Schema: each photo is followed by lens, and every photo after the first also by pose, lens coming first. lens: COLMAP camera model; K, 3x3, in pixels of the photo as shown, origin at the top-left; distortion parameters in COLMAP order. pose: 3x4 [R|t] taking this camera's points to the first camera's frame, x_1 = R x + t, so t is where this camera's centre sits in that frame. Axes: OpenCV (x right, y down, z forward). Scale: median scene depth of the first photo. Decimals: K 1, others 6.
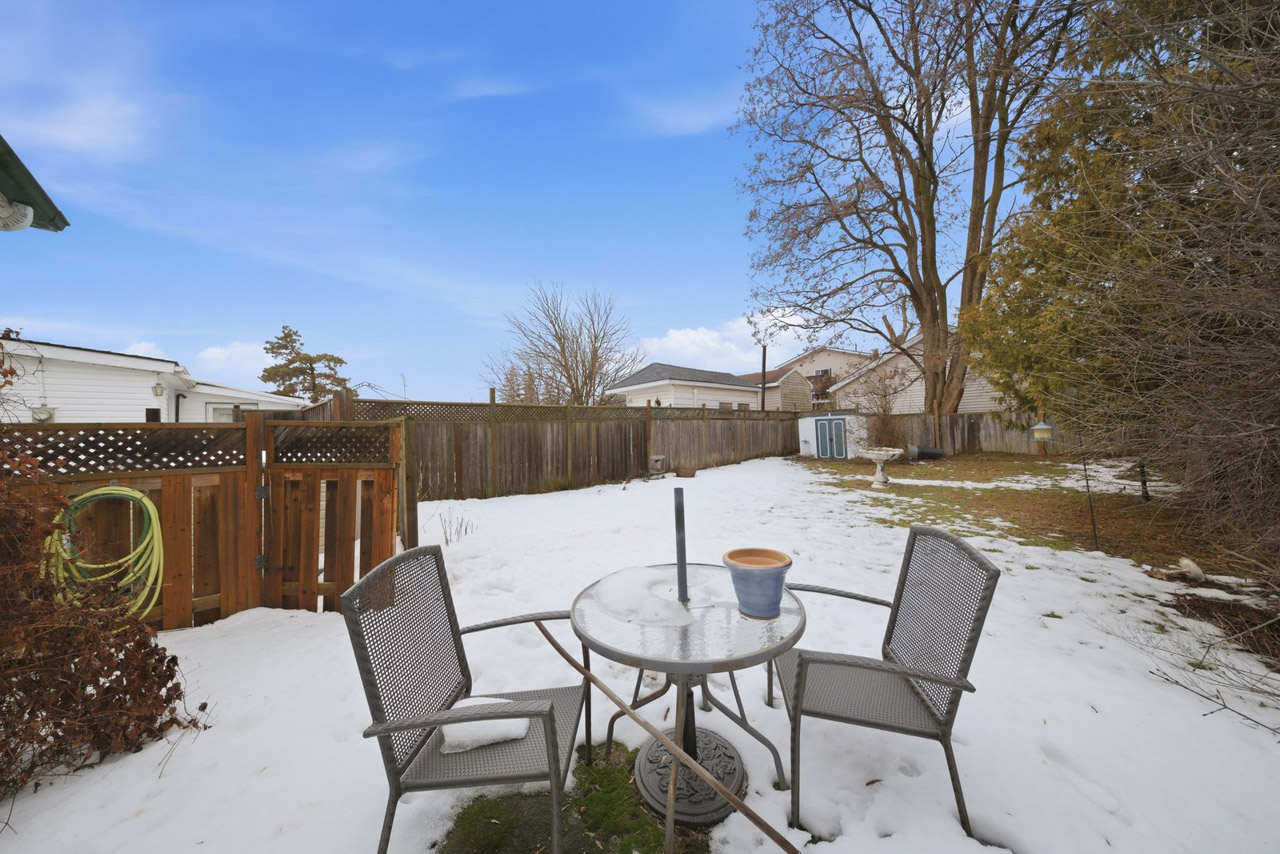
lens RADIAL K [[520.5, 0, 640.0], [0, 520.5, 427.0], [0, 0, 1]] dist [0.000596, -0.000418]
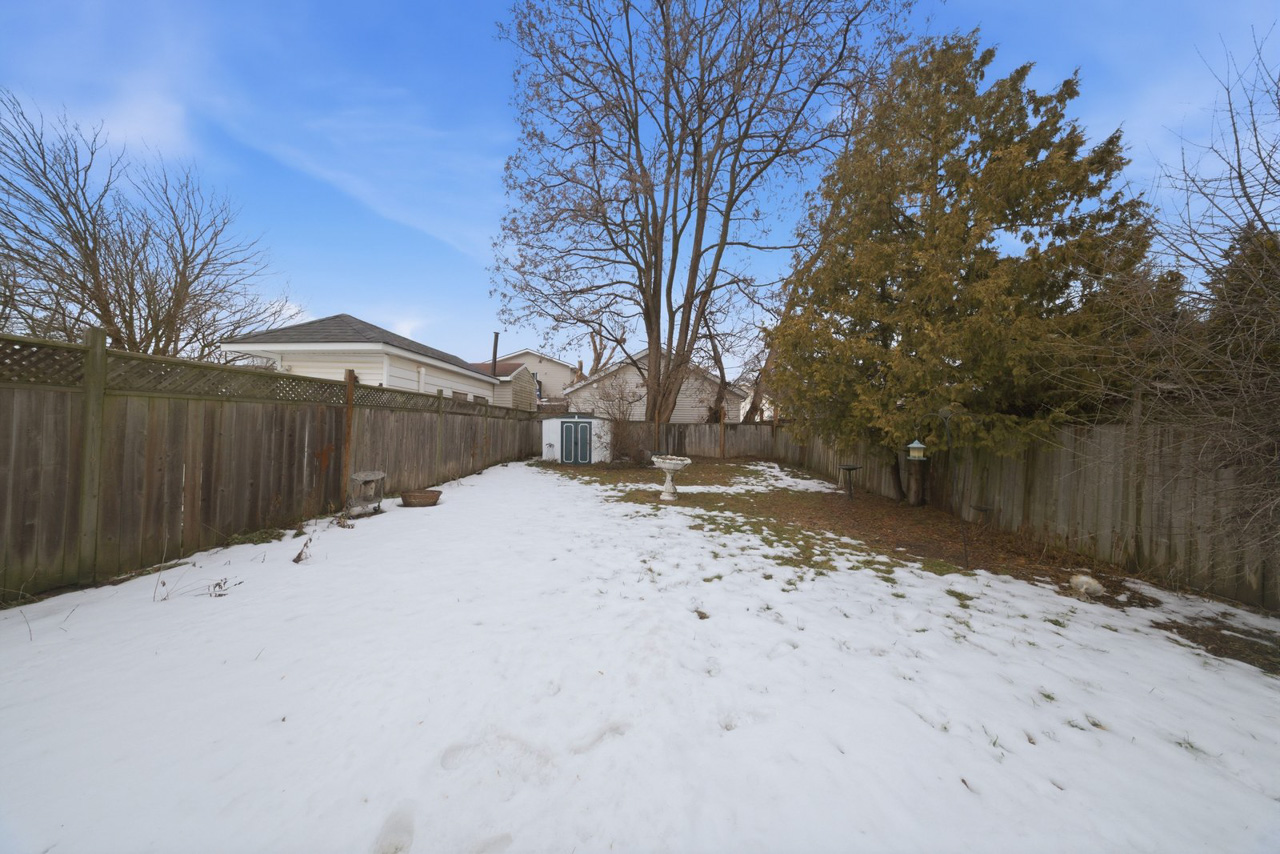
lens RADIAL K [[373.8, 0, 639.9], [0, 373.8, 430.5], [0, 0, 1]] dist [0.001352, -0.002227]
pose [[0.675209, 0.035314, 0.736781, -0.057303], [-0.045862, 0.998931, -0.005850, -0.000555], [-0.736200, -0.029840, 0.676106, 0.450137]]
